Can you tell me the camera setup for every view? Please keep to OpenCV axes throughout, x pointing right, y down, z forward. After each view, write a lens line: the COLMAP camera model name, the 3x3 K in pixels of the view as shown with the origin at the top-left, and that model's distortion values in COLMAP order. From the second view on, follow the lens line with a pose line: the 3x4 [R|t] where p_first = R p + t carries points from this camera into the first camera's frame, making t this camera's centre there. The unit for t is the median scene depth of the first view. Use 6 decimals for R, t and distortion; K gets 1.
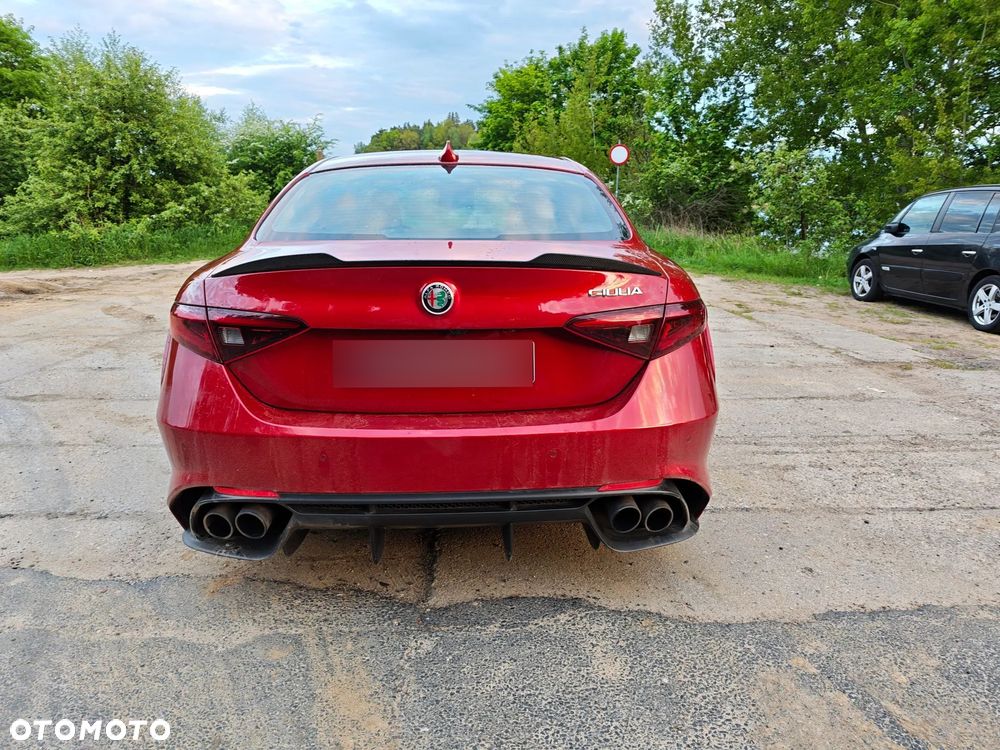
lens RADIAL K [[705.0, 0, 500.0], [0, 705.0, 375.0], [0, 0, 1]] dist [0.004445, -0.007244]
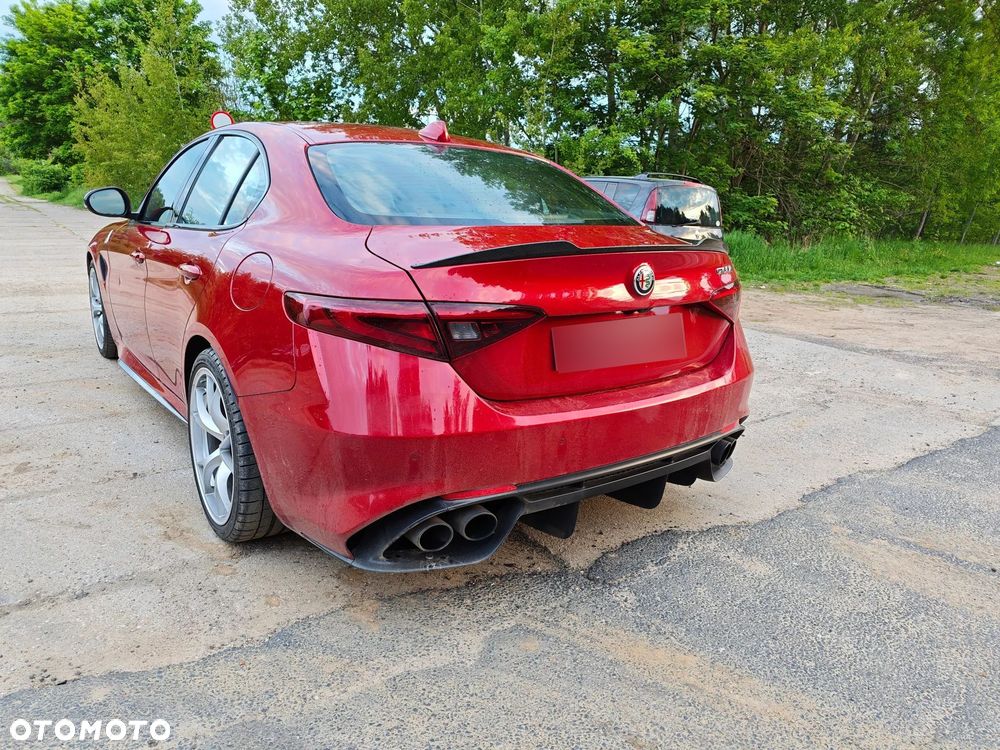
lens RADIAL K [[705.0, 0, 500.0], [0, 705.0, 375.0], [0, 0, 1]] dist [0.004445, -0.007244]
pose [[0.826567, -0.114238, 0.551123, -0.704768], [0.094834, 0.993453, 0.063695, -0.041861], [-0.554792, -0.000383, 0.831989, 0.161753]]
